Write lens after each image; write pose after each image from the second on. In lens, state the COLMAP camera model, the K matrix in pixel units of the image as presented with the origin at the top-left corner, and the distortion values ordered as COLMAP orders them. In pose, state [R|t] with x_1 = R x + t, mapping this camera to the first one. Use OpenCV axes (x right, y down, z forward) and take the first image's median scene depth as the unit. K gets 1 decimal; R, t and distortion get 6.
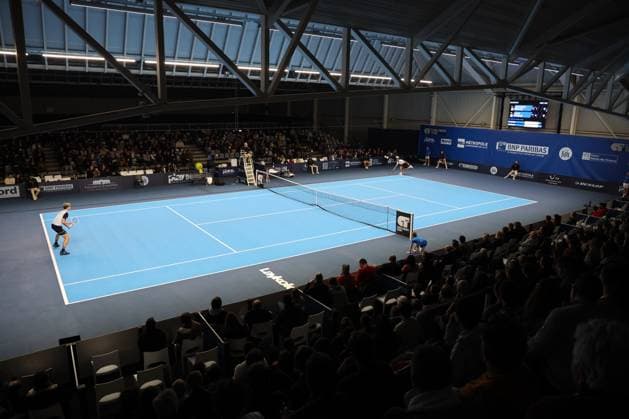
lens RADIAL K [[420.2, 0, 314.5], [0, 420.2, 209.5], [0, 0, 1]] dist [-0.078834, 0.045205]
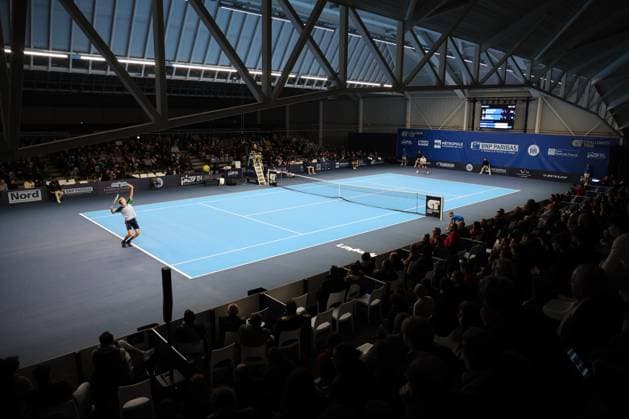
lens RADIAL K [[414.9, 0, 317.0], [0, 414.9, 228.0], [0, 0, 1]] dist [-0.059053, 0.004412]
pose [[0.989576, -0.042739, 0.137523, -0.157248], [0.039929, 0.998935, 0.023134, 0.031867], [-0.138365, -0.017402, 0.990228, -0.052992]]
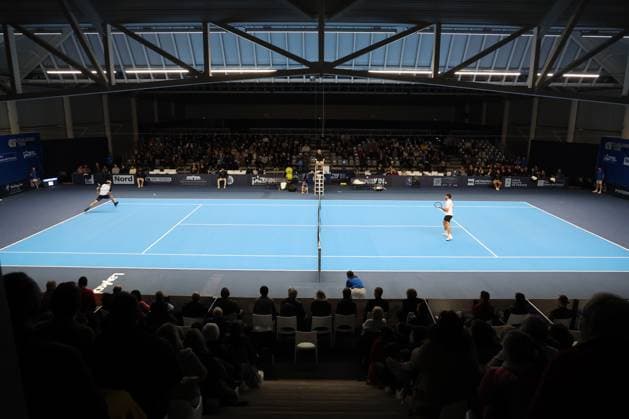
lens RADIAL K [[420.2, 0, 314.5], [0, 420.2, 209.5], [0, 0, 1]] dist [-0.078834, 0.045205]
pose [[0.814914, 0.118840, -0.567268, 0.372008], [-0.130151, 0.991278, 0.020697, -0.041568], [0.564780, 0.056964, 0.823273, 0.210656]]
